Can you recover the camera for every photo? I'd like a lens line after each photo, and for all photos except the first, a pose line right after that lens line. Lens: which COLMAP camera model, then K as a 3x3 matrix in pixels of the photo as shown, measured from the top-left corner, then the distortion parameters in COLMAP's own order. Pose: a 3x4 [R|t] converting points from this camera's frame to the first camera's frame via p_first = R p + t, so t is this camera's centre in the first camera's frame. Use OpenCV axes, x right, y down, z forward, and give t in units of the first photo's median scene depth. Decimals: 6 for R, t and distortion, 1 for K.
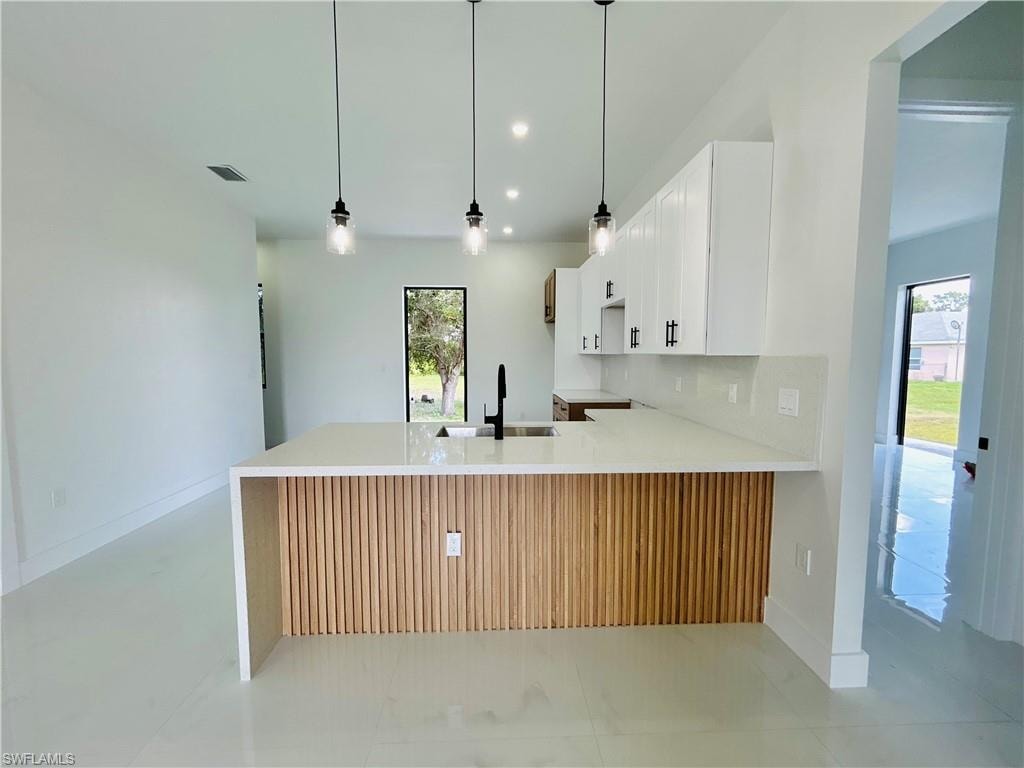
lens RADIAL K [[415.8, 0, 514.4], [0, 415.8, 388.0], [0, 0, 1]] dist [0.004208, -0.000785]
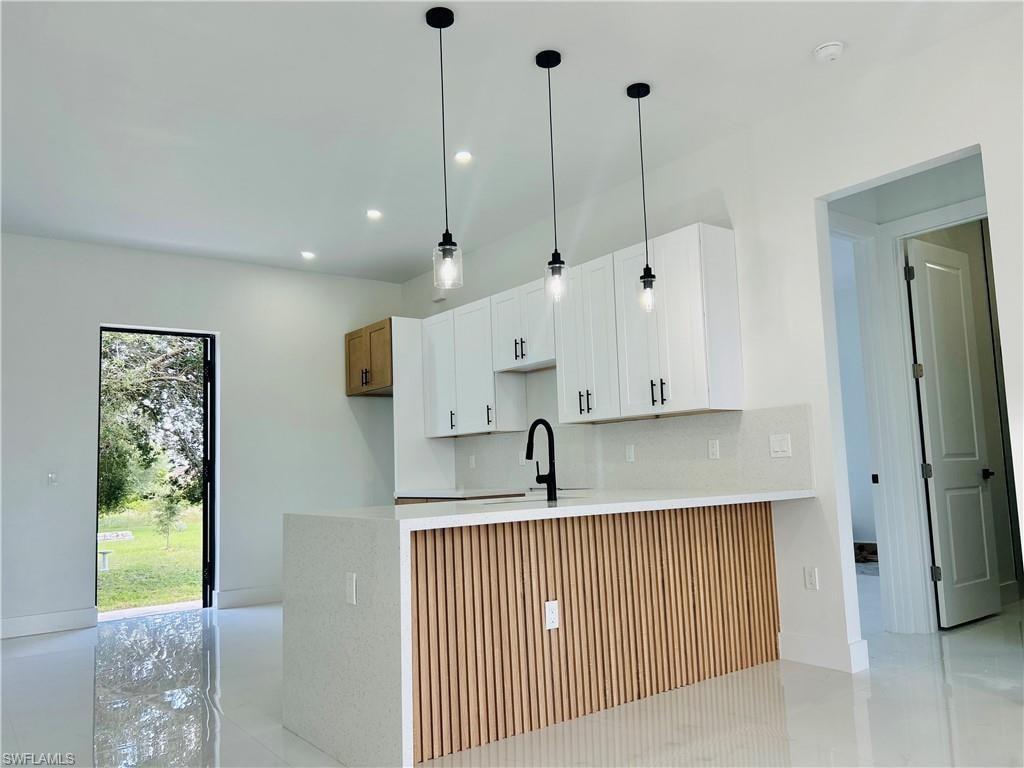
lens RADIAL K [[773.7, 0, 511.9], [0, 773.7, 397.5], [0, 0, 1]] dist [0.037978, -0.039681]
pose [[0.833352, 0.018329, 0.552439, -1.098358], [0.083673, 0.983749, -0.158859, 0.170809], [-0.546373, 0.178610, 0.818275, -0.371256]]
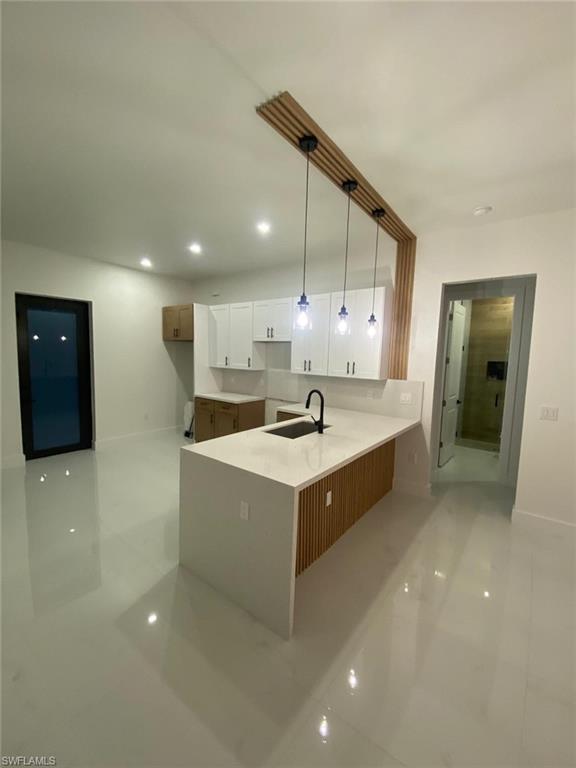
lens RADIAL K [[311.8, 0, 285.9], [0, 311.8, 385.7], [0, 0, 1]] dist [0.004208, -0.000785]
pose [[0.659716, -0.064268, 0.748762, -1.164686], [0.036781, 0.997904, 0.053246, -0.161893], [-0.750615, -0.007586, 0.660697, 0.270393]]
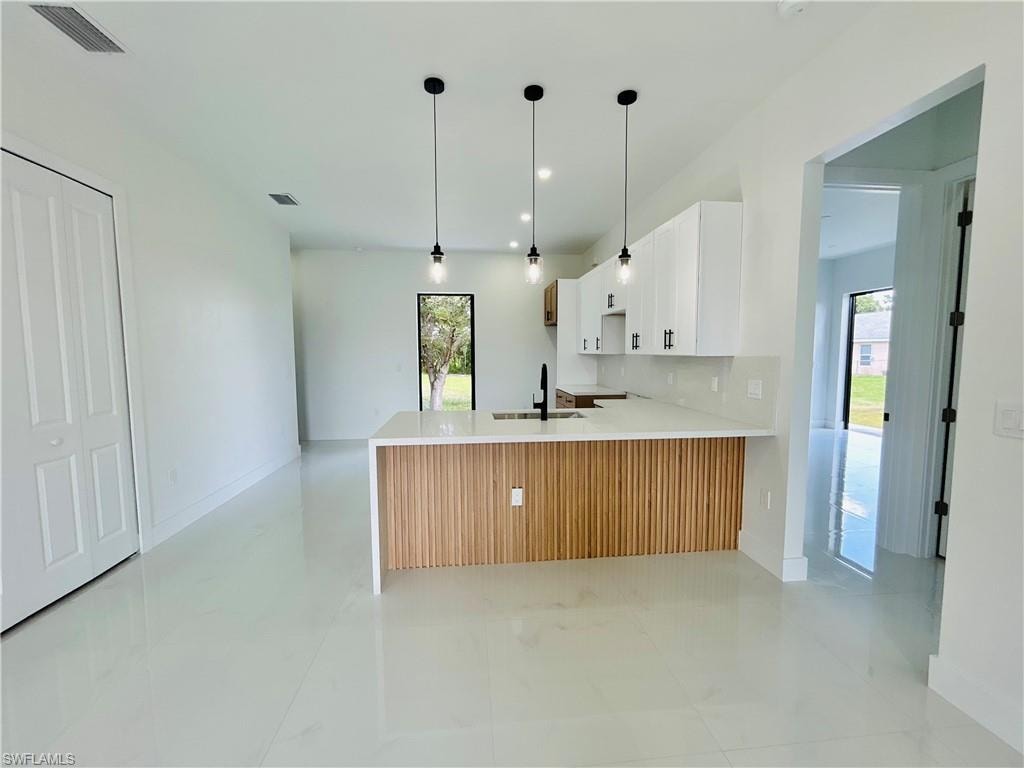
lens RADIAL K [[415.8, 0, 515.1], [0, 415.8, 388.2], [0, 0, 1]] dist [0.004208, -0.000785]
pose [[0.998044, -0.010648, 0.061594, -0.224050], [0.010354, 0.999933, 0.005087, 0.014095], [-0.061645, -0.004439, 0.998088, -0.335670]]
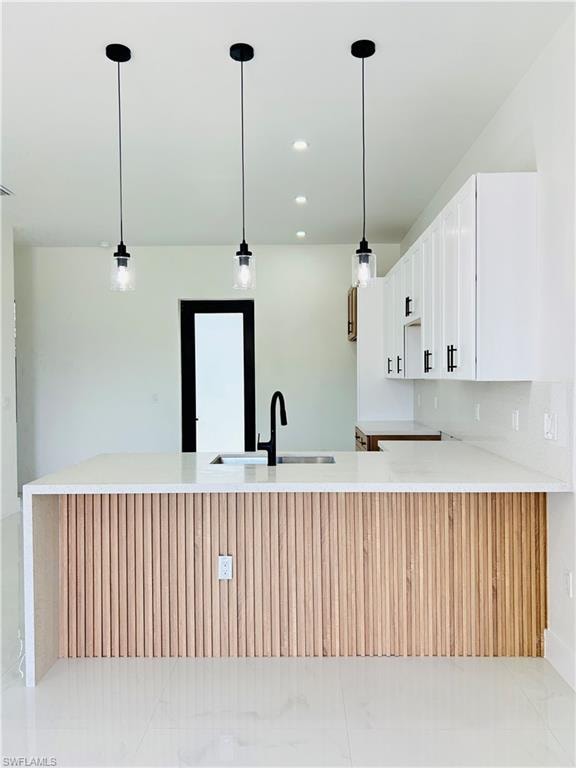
lens RADIAL K [[539.9, 0, 294.8], [0, 539.9, 390.3], [0, 0, 1]] dist [0.026561, -0.010551]
pose [[0.998193, -0.007451, -0.059632, 0.104939], [0.004074, 0.998391, -0.056550, 0.015432], [0.059958, 0.056205, 0.996617, -0.331900]]
